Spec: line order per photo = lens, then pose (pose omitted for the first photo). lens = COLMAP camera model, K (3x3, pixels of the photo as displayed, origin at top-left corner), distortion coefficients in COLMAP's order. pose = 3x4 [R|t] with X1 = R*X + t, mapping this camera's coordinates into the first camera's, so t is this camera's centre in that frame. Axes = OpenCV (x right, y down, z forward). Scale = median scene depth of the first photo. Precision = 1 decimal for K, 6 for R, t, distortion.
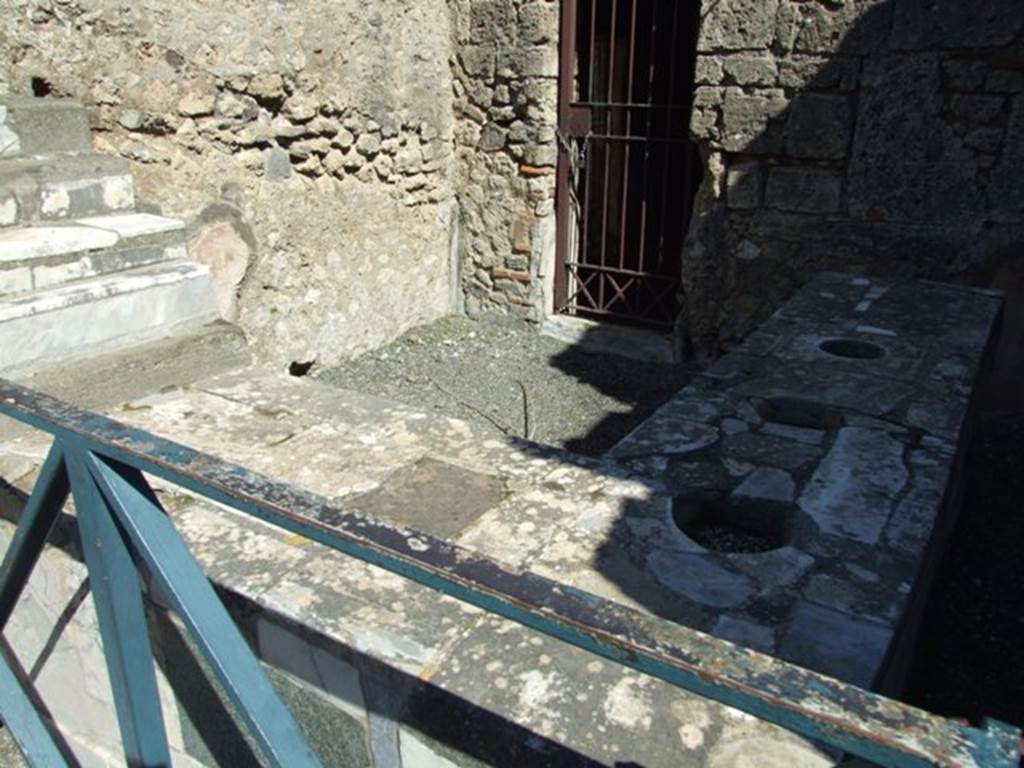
lens RADIAL K [[815.8, 0, 522.4], [0, 815.8, 362.3], [0, 0, 1]] dist [-0.058831, 0.052146]
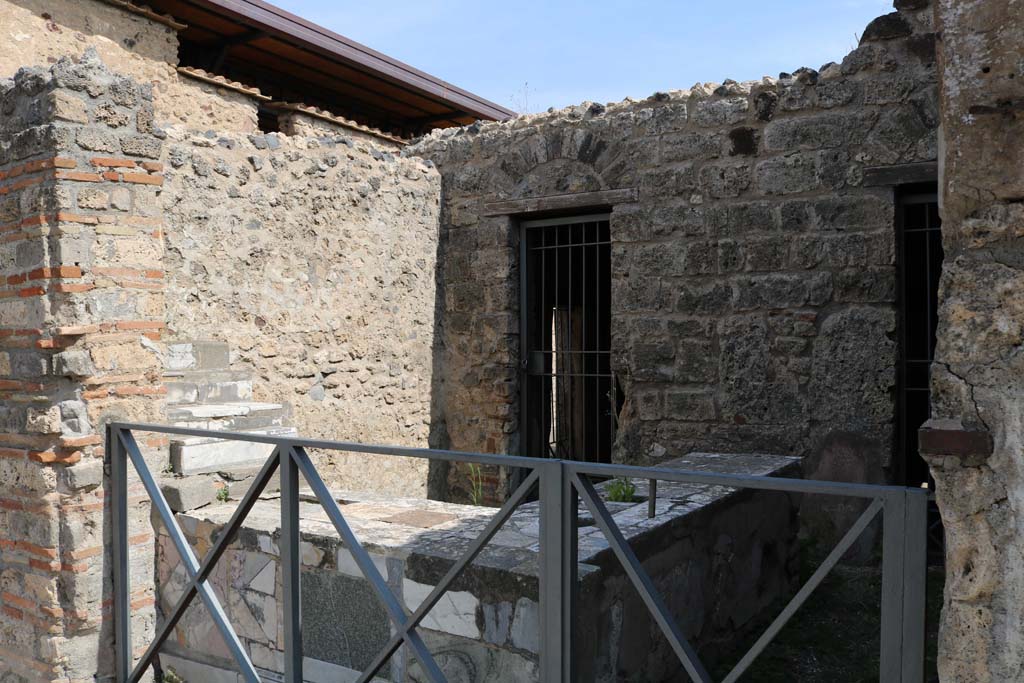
lens RADIAL K [[845.2, 0, 571.9], [0, 845.2, 340.7], [0, 0, 1]] dist [-0.125965, 0.141540]
pose [[0.998339, -0.013797, 0.055934, 0.063437], [0.031835, 0.941323, -0.336002, 0.169594], [-0.048016, 0.337225, 0.940199, -0.415466]]
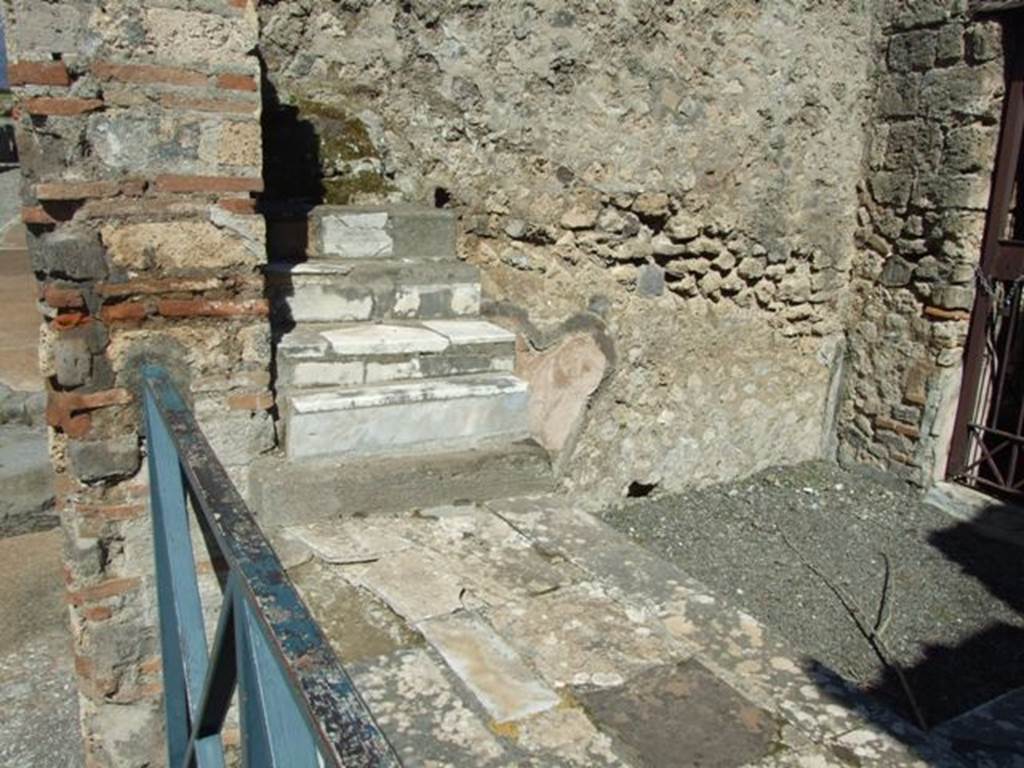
lens RADIAL K [[815.8, 0, 522.4], [0, 815.8, 362.3], [0, 0, 1]] dist [-0.058831, 0.052146]
pose [[0.879132, 0.129994, -0.458507, 0.025423], [-0.190605, 0.977690, -0.088271, -0.028154], [0.436803, 0.164995, 0.884296, 0.065282]]
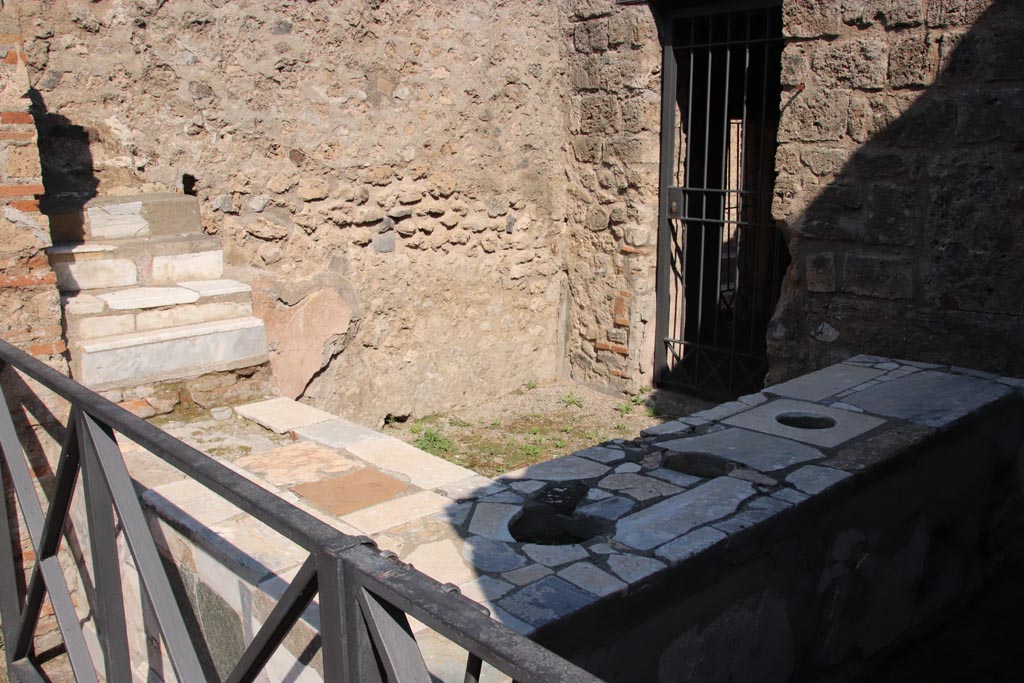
lens RADIAL K [[901.5, 0, 549.3], [0, 901.5, 338.2], [0, 0, 1]] dist [-0.116395, 0.177932]
pose [[0.973634, 0.044880, -0.223655, 0.202296], [-0.072082, 0.990749, -0.114982, 0.022630], [0.216426, 0.128072, 0.967862, -0.158186]]
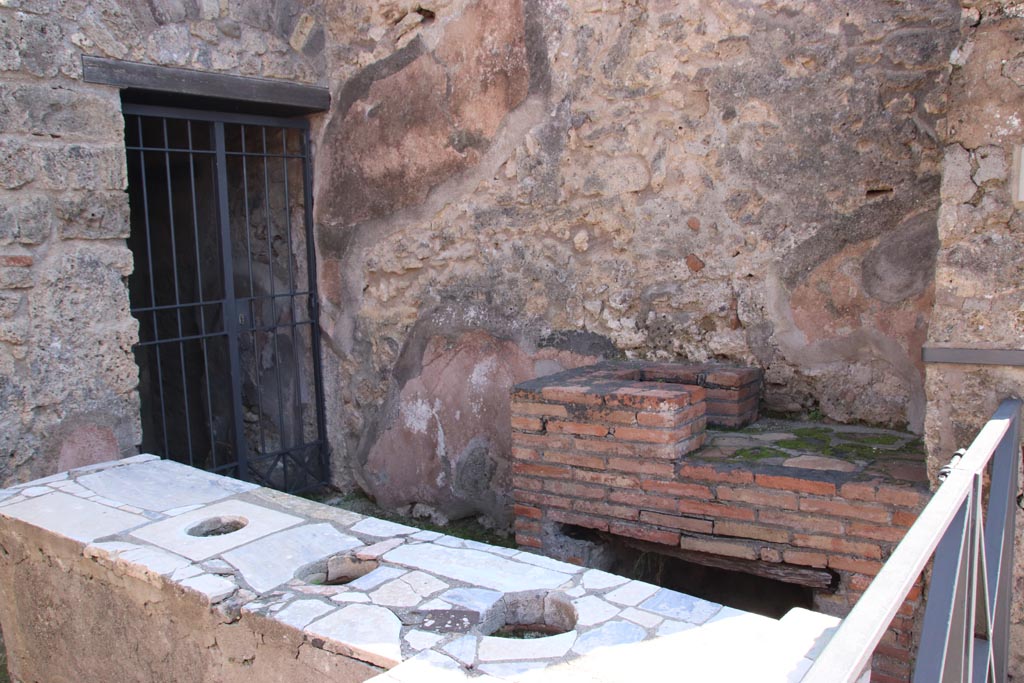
lens RADIAL K [[837.4, 0, 512.0], [0, 837.4, 341.5], [0, 0, 1]] dist [-0.147092, 0.142187]
pose [[0.096893, -0.132493, 0.986437, -0.336497], [0.366306, 0.926283, 0.088433, -0.114306], [-0.925436, 0.352769, 0.138283, 0.251618]]
